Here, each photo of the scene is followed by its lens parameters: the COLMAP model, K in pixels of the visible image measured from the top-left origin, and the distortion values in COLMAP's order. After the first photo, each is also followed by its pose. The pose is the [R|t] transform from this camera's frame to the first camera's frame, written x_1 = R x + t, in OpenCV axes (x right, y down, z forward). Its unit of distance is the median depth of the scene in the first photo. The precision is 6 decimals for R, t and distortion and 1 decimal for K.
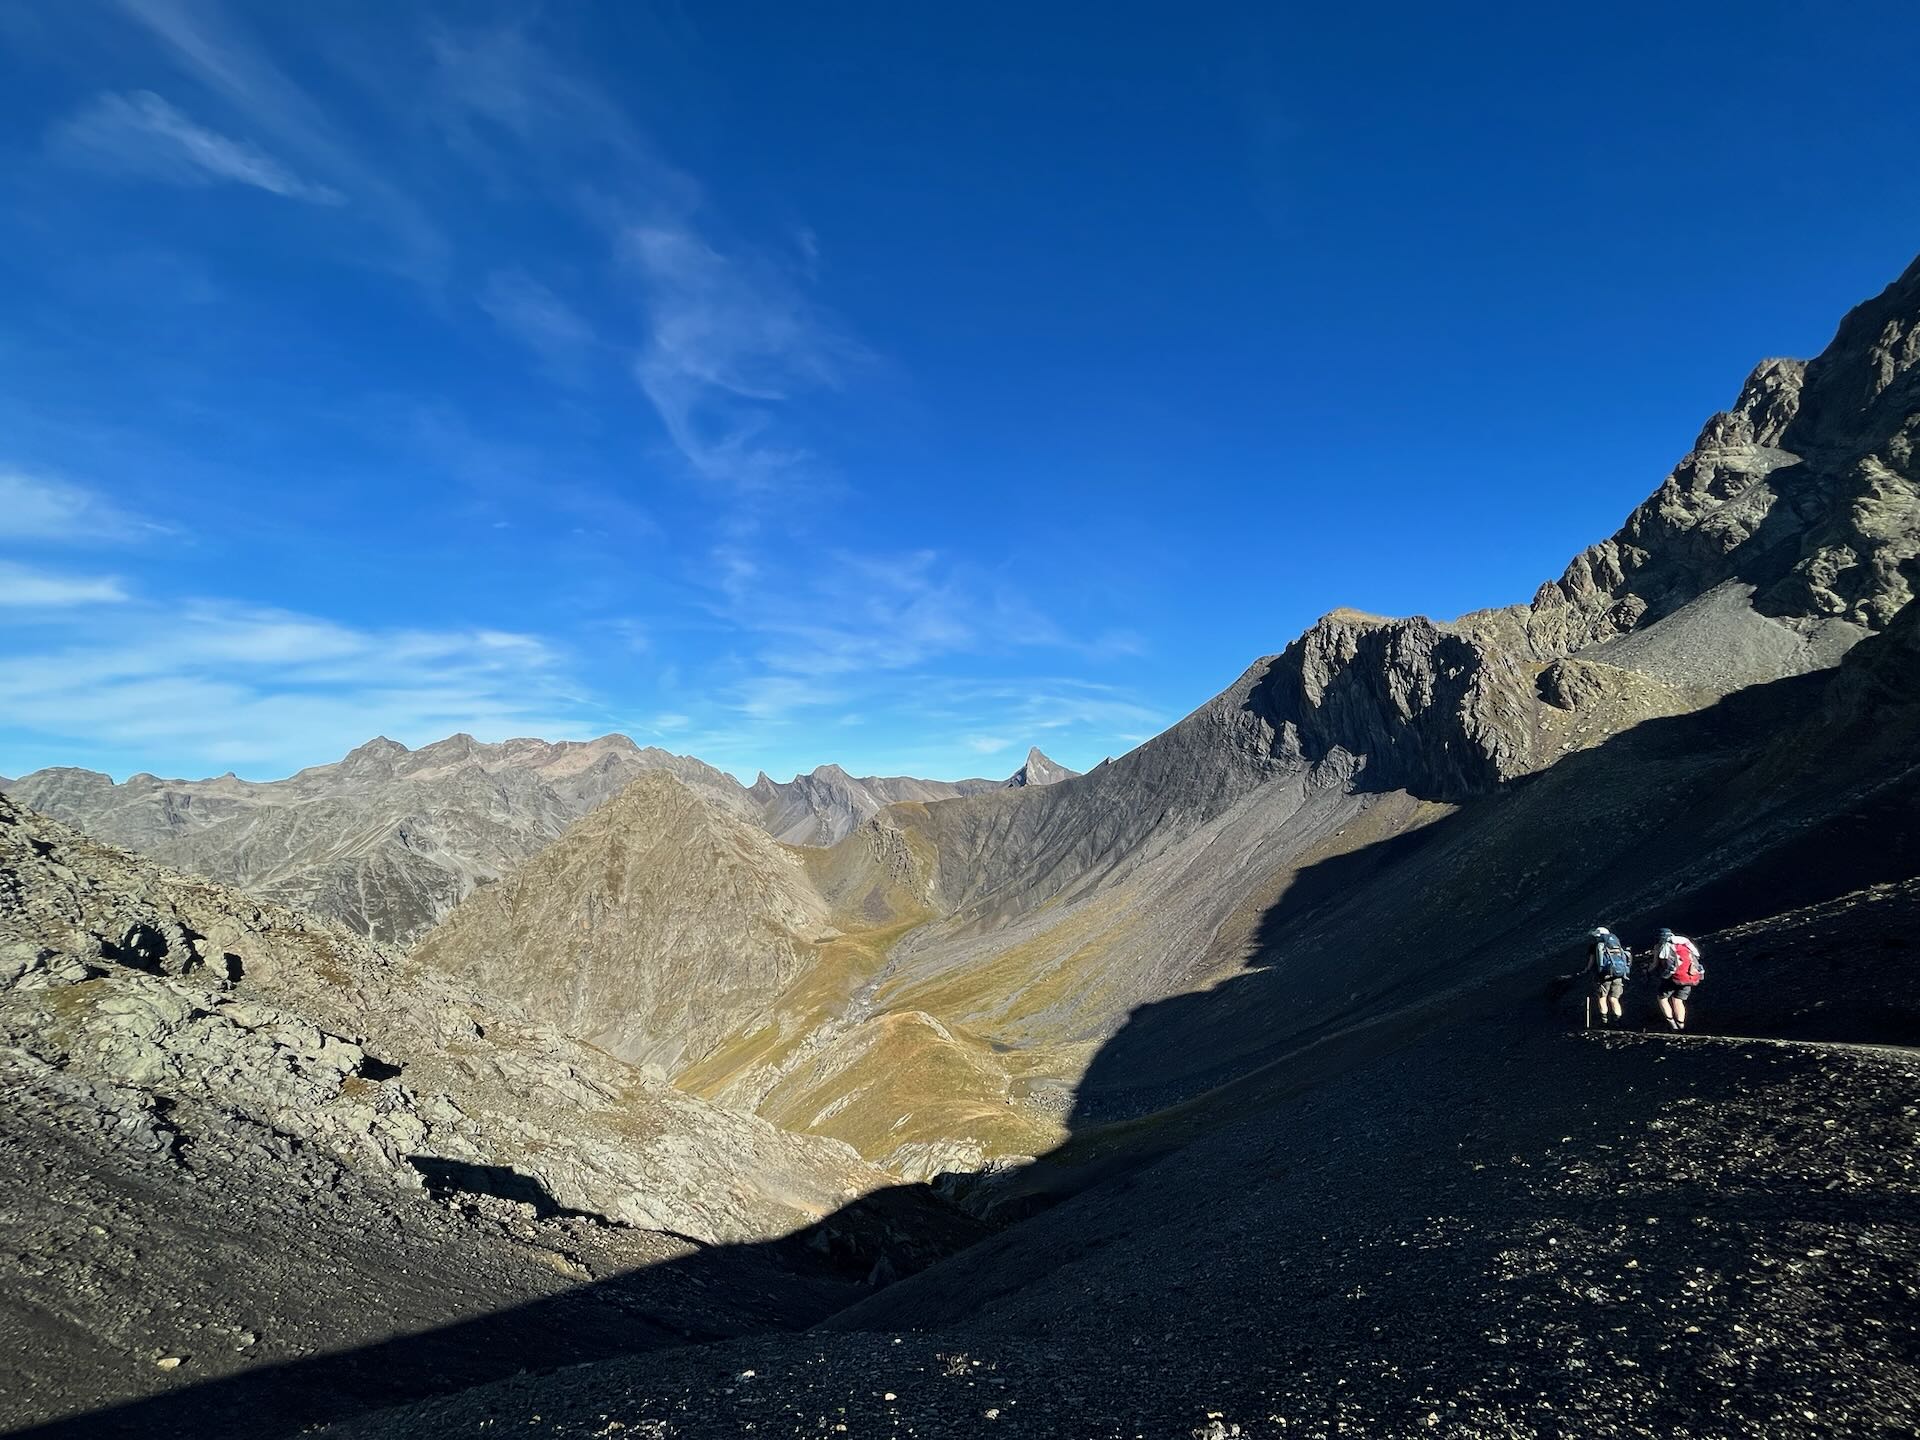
lens RADIAL K [[744.7, 0, 957.5], [0, 744.7, 729.5], [0, 0, 1]] dist [-0.021233, 0.001364]
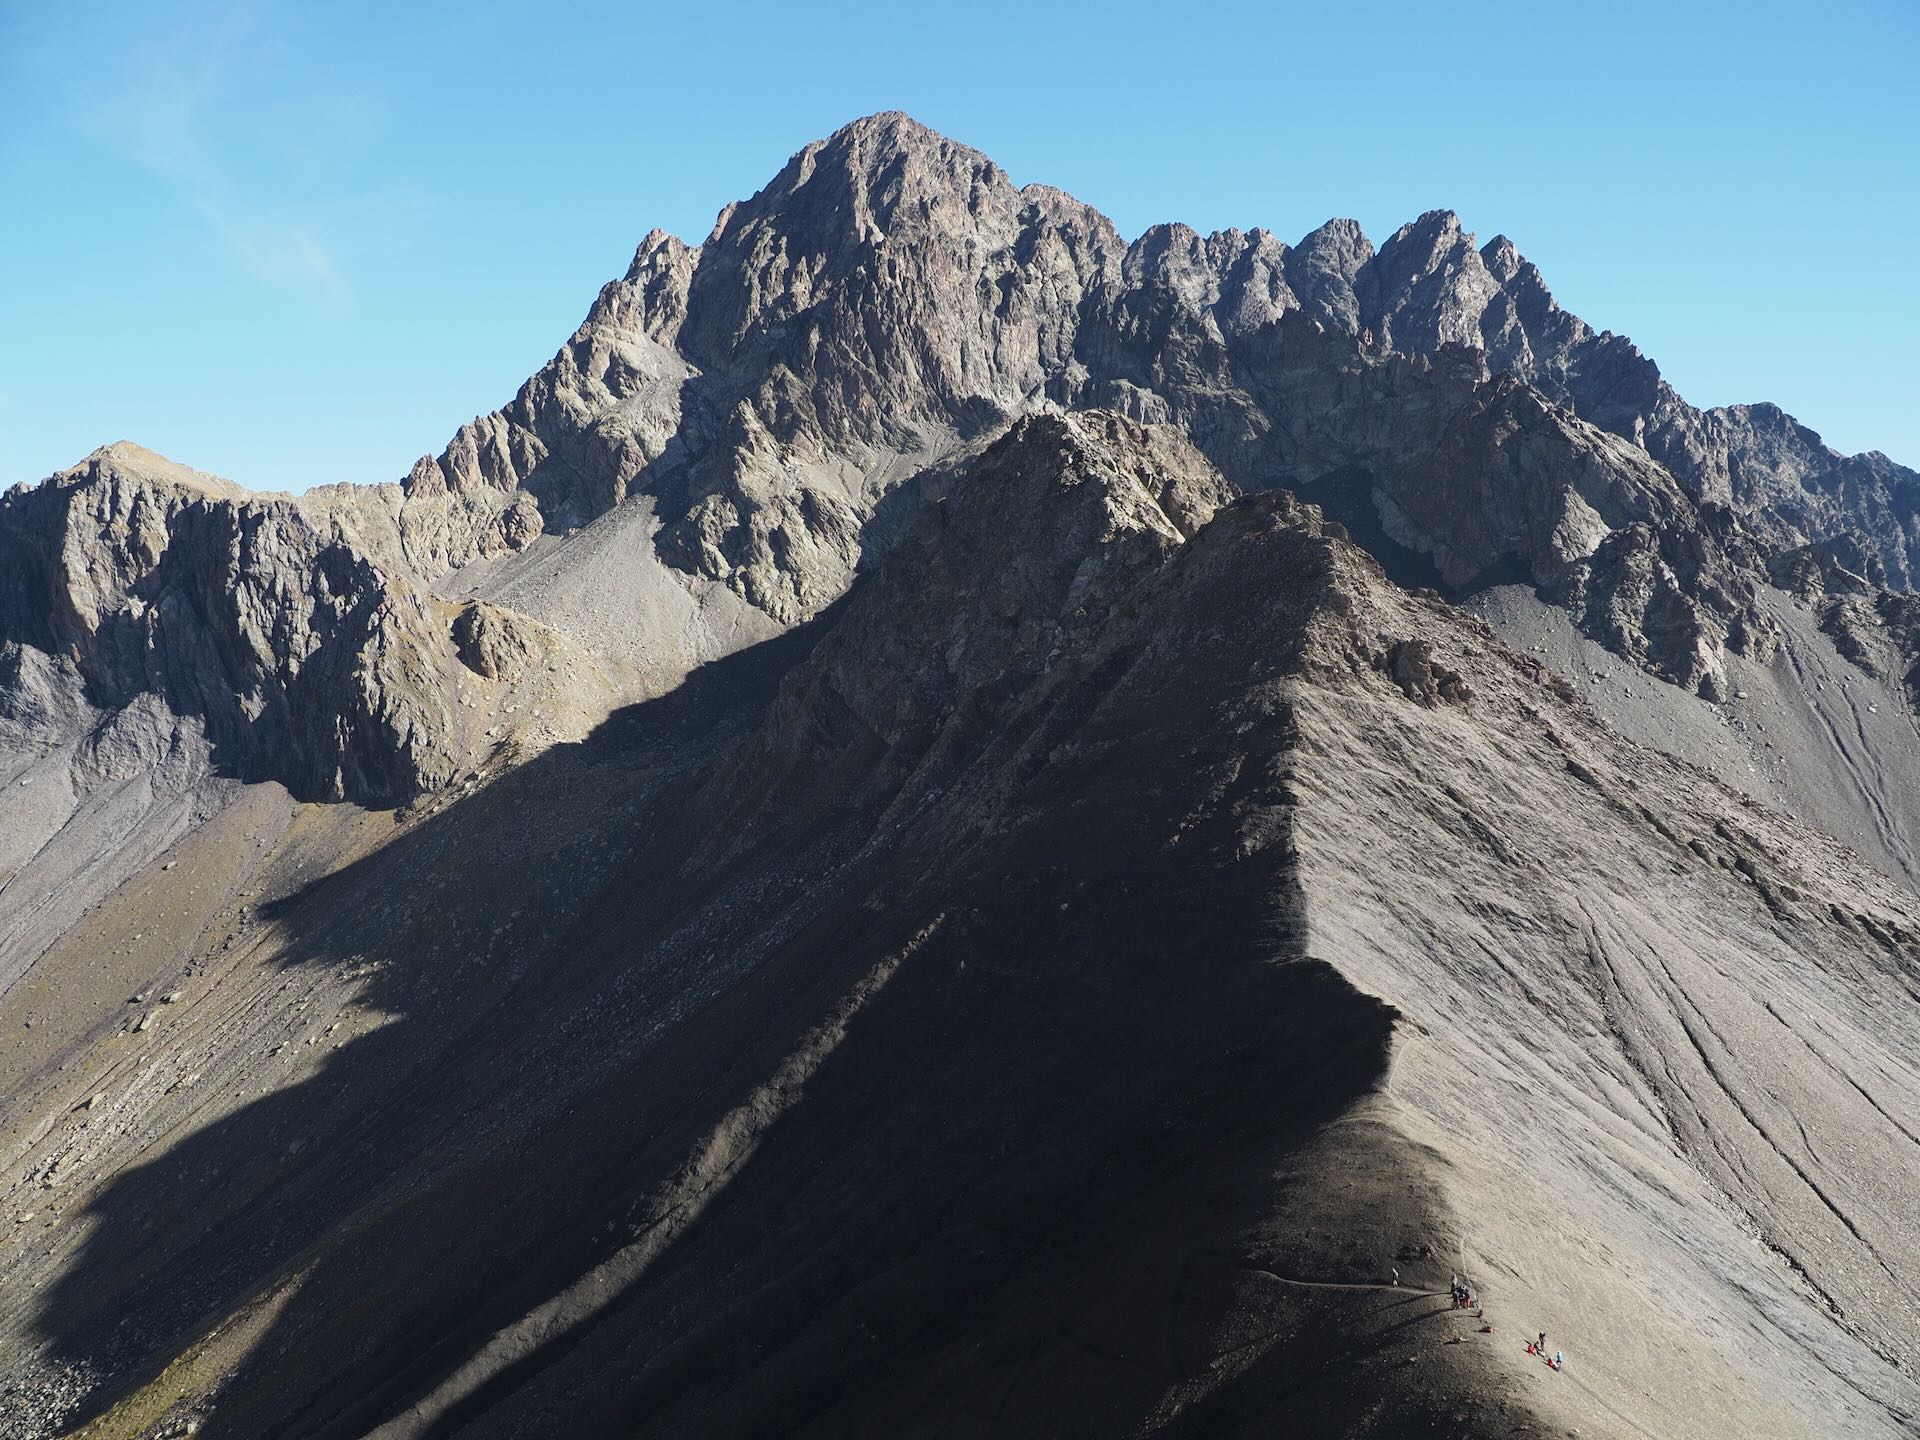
lens RADIAL K [[1341.6, 0, 976.0], [0, 1341.6, 721.3], [0, 0, 1]] dist [-0.073944, 0.029470]
pose [[0.415993, -0.014251, 0.909256, -4.839689], [-0.073415, 0.996087, 0.049200, -2.175866], [-0.906400, -0.087219, 0.413319, -0.200618]]
